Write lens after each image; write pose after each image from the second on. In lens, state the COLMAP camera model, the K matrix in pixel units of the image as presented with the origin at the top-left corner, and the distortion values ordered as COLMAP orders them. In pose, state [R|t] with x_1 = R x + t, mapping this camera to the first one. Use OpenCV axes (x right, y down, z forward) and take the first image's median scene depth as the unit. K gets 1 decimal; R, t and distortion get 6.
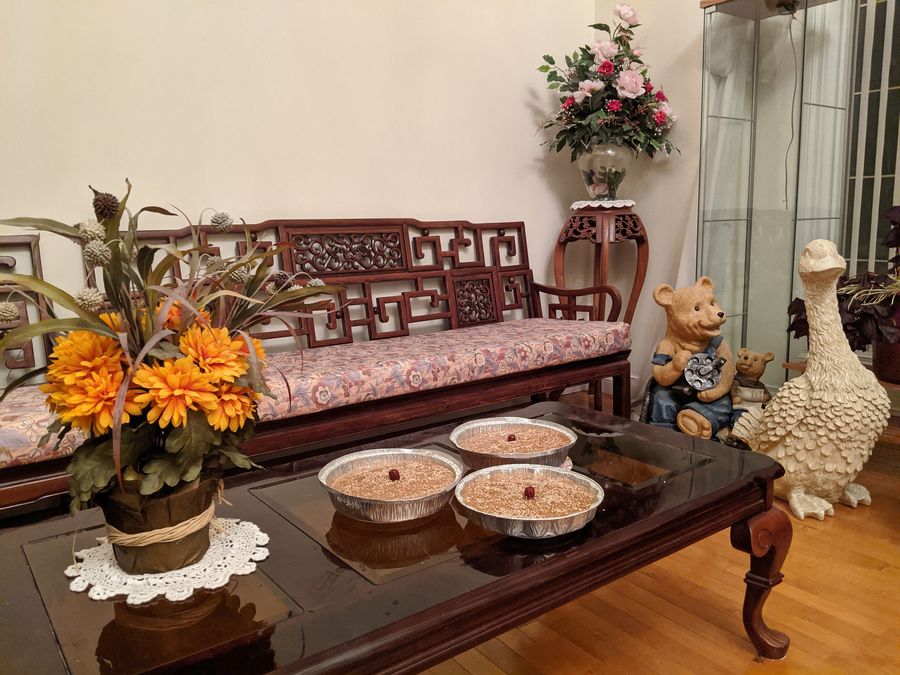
lens RADIAL K [[714.2, 0, 444.5], [0, 714.2, 346.1], [0, 0, 1]] dist [0.052237, -0.082485]
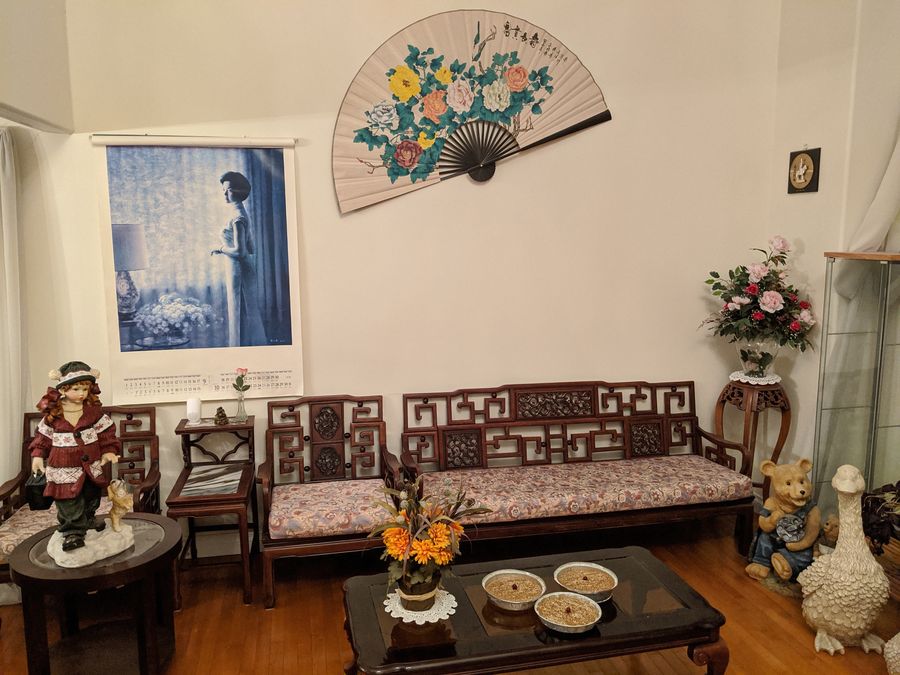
lens RADIAL K [[714.2, 0, 446.6], [0, 714.2, 335.1], [0, 0, 1]] dist [0.052237, -0.082485]
pose [[0.919951, 0.080405, -0.383699, 0.245165], [-0.090441, 0.995868, -0.008153, -0.260978], [0.381458, 0.042203, 0.923422, -0.548346]]
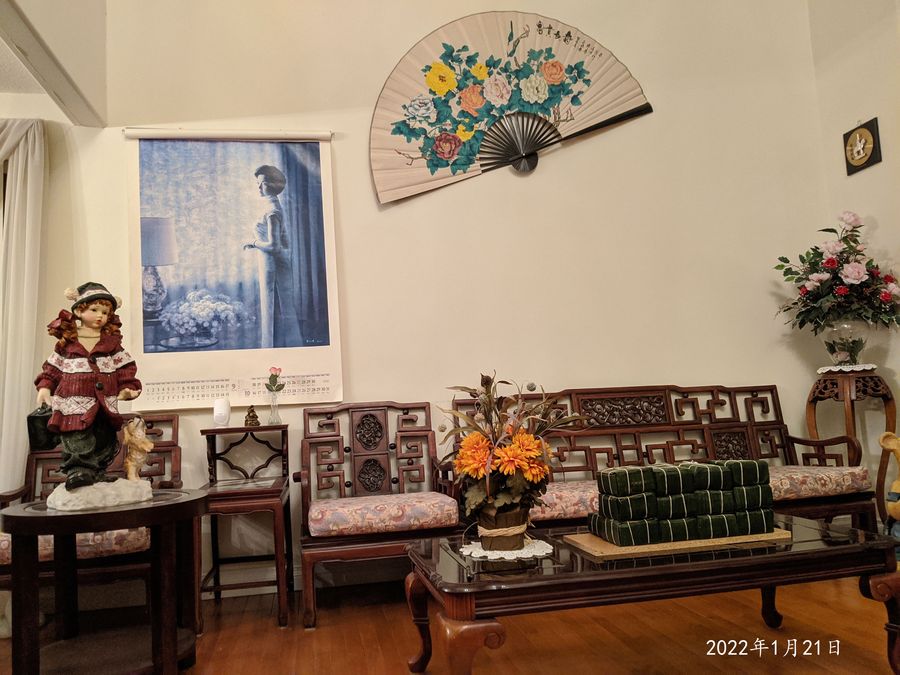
lens RADIAL K [[714.2, 0, 444.0], [0, 714.2, 343.7], [0, 0, 1]] dist [0.052237, -0.082485]
pose [[0.910163, -0.057014, -0.410308, 0.130773], [-0.044116, 0.971510, -0.232856, 0.082498], [0.411894, 0.230037, 0.881718, -0.398053]]
